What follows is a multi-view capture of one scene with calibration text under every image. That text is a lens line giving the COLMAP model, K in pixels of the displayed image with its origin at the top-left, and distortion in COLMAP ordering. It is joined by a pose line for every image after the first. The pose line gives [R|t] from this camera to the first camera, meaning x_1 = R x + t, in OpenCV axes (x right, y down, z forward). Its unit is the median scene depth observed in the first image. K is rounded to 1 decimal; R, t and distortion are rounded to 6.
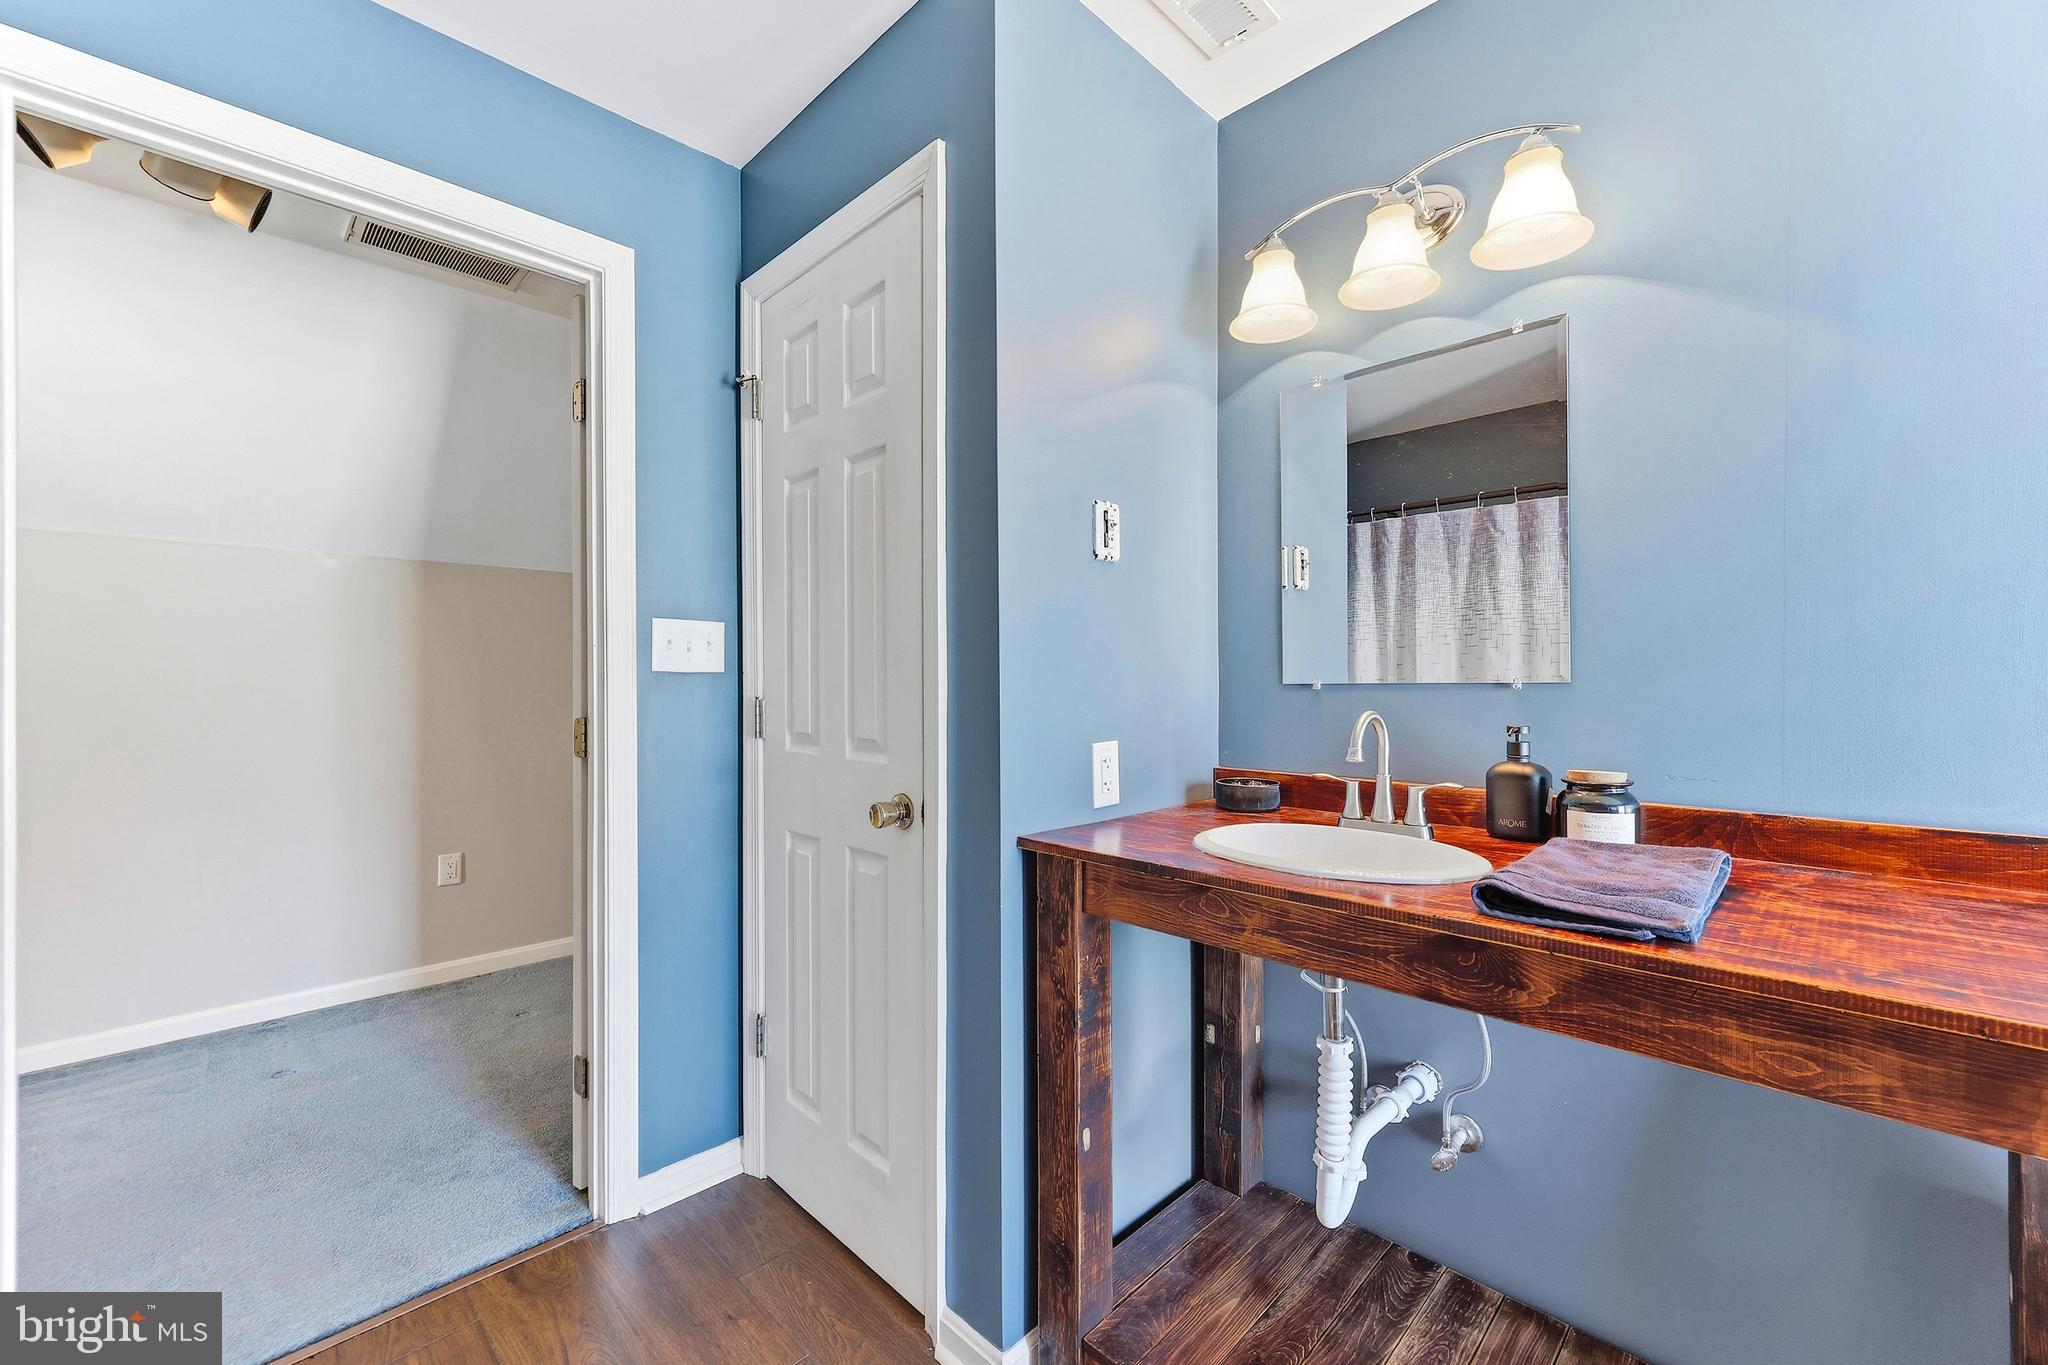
lens RADIAL K [[818.7, 0, 1023.9], [0, 818.7, 681.2], [0, 0, 1]] dist [0.002376, 0.000053]
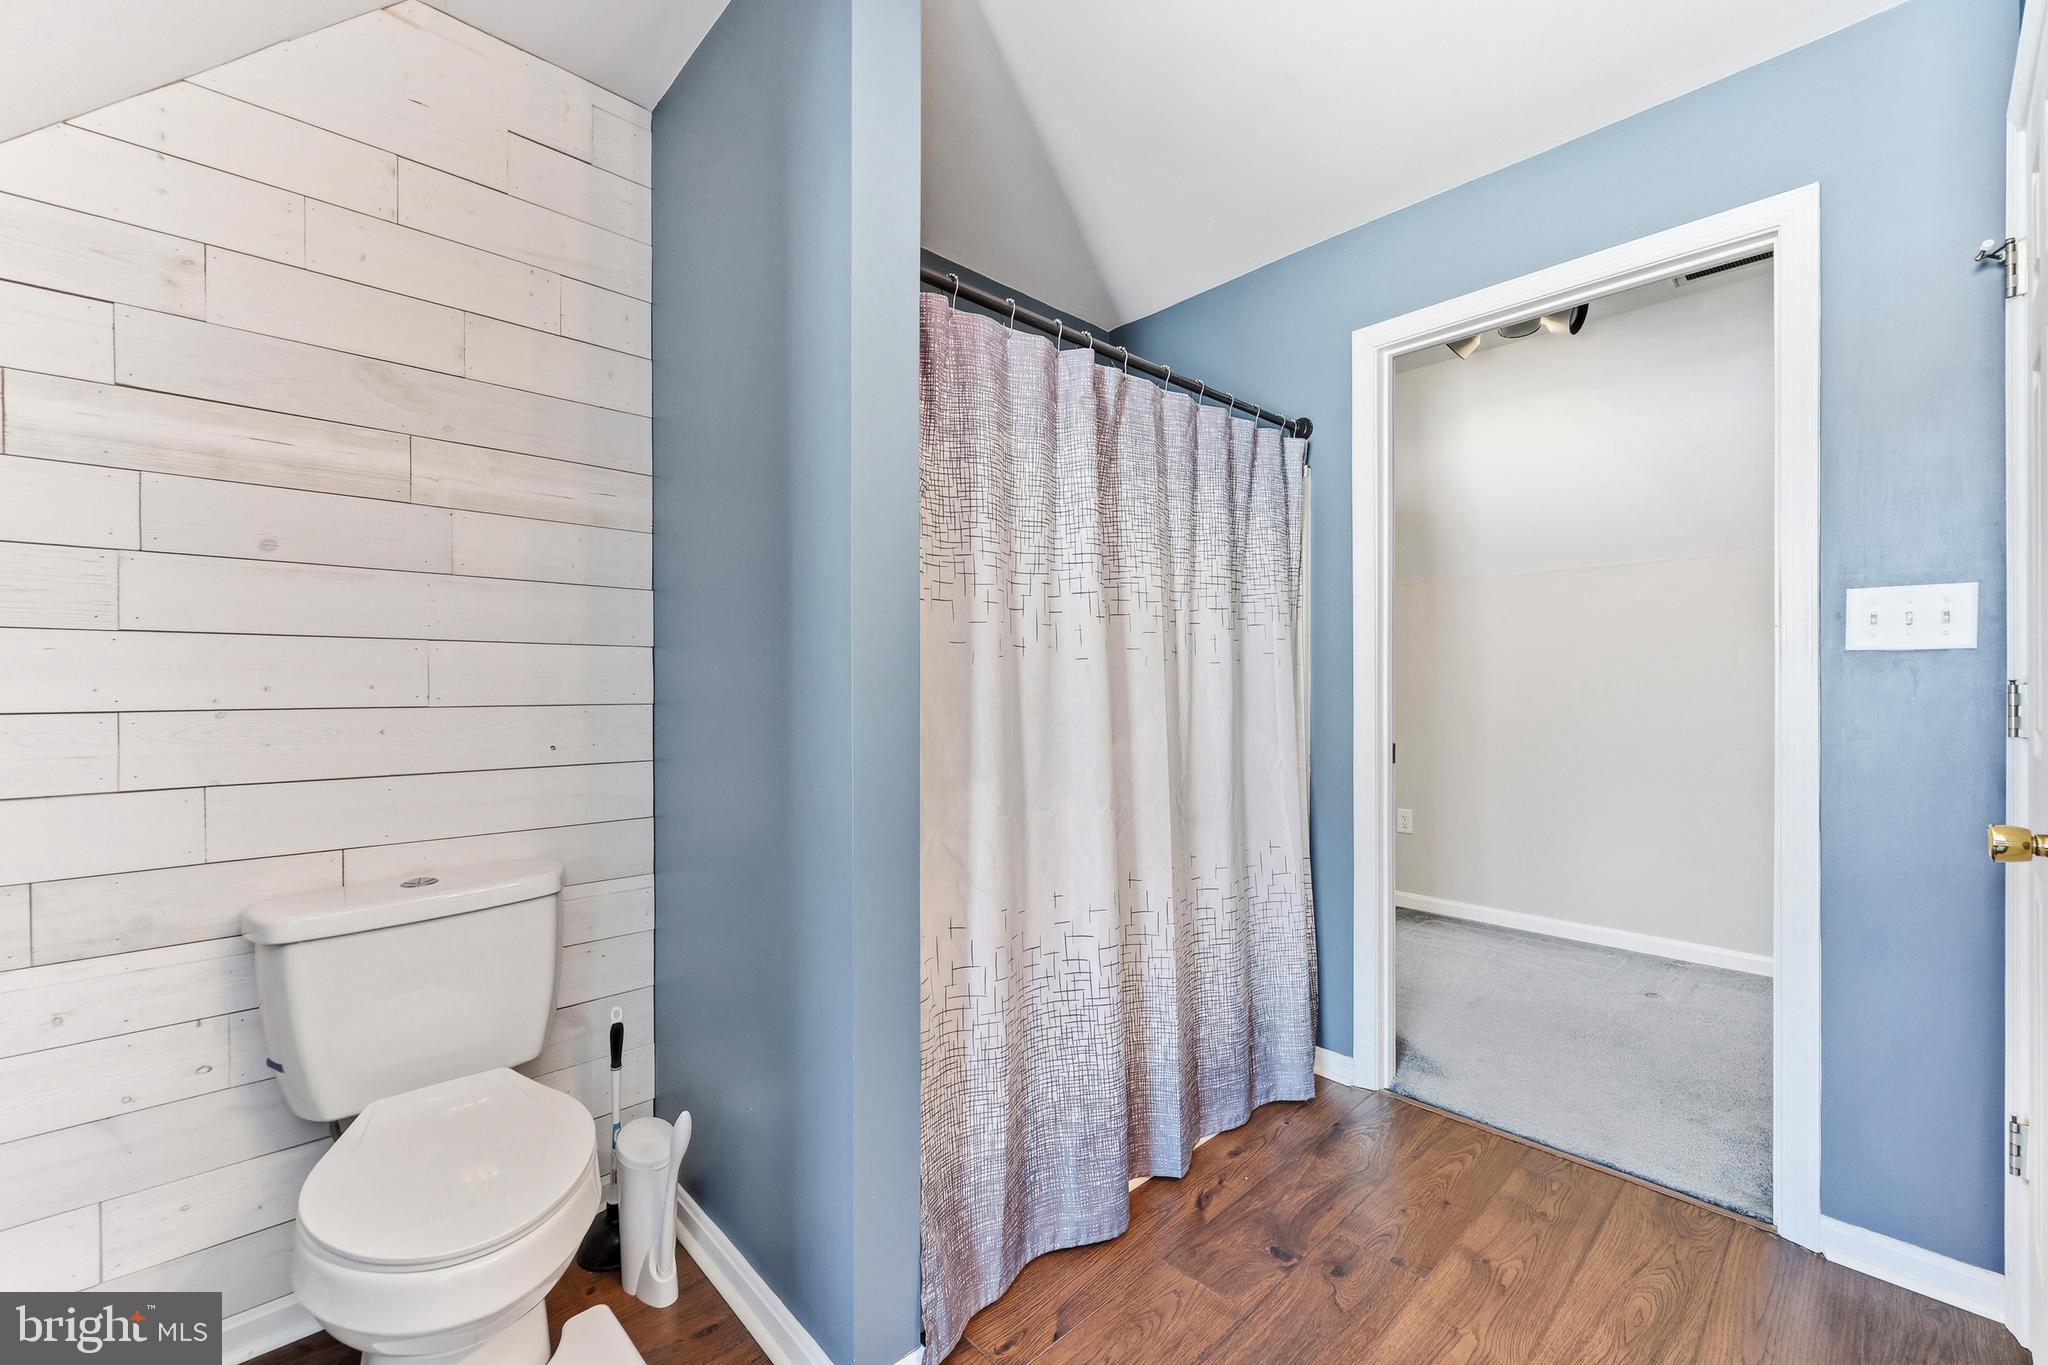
lens RADIAL K [[818.7, 0, 1024.0], [0, 818.7, 684.3], [0, 0, 1]] dist [0.002376, 0.000053]
pose [[-0.029457, 0.002686, -0.999562, 0.442637], [0.004216, 0.999988, 0.002563, 0.018030], [0.999557, -0.004138, -0.029468, 0.150114]]
